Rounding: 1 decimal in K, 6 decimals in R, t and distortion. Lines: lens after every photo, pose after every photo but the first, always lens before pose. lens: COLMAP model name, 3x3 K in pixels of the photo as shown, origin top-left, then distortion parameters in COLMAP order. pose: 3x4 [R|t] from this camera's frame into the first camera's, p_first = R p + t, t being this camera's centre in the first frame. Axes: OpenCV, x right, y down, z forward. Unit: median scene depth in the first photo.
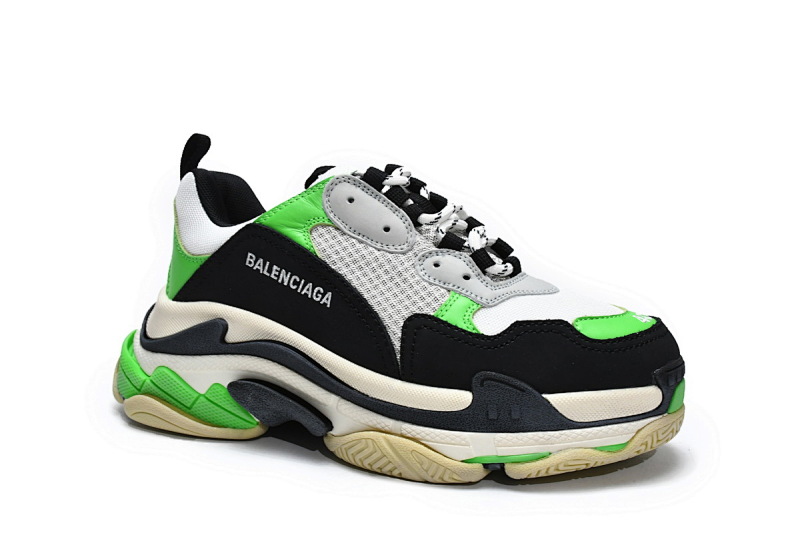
lens RADIAL K [[851.1, 0, 398.1], [0, 851.1, 267.0], [0, 0, 1]] dist [0.013481, 0.000000]
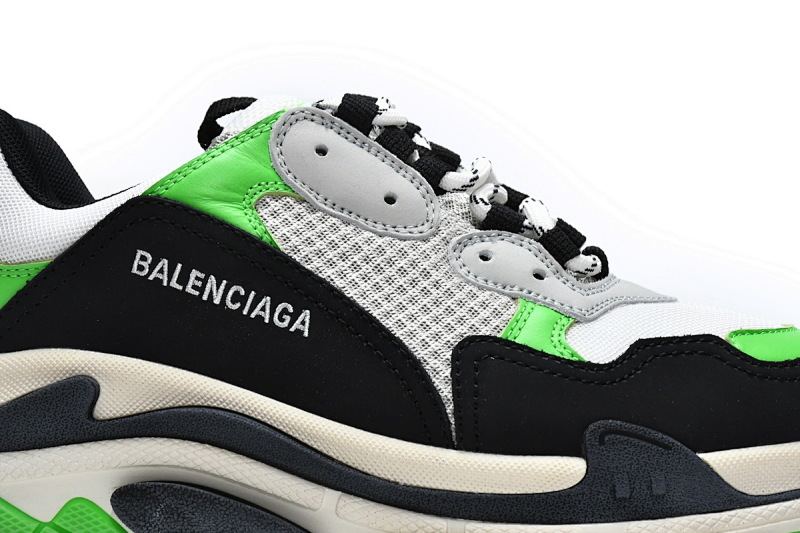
lens RADIAL K [[2362.2, 0, 396.8], [0, 2362.2, 268.9], [0, 0, 1]] dist [-0.013082, 0.000000]
pose [[0.959343, -0.024367, 0.281190, -0.458637], [0.051889, 0.994512, -0.090851, 0.146604], [-0.277433, 0.101748, 0.955342, -0.507344]]
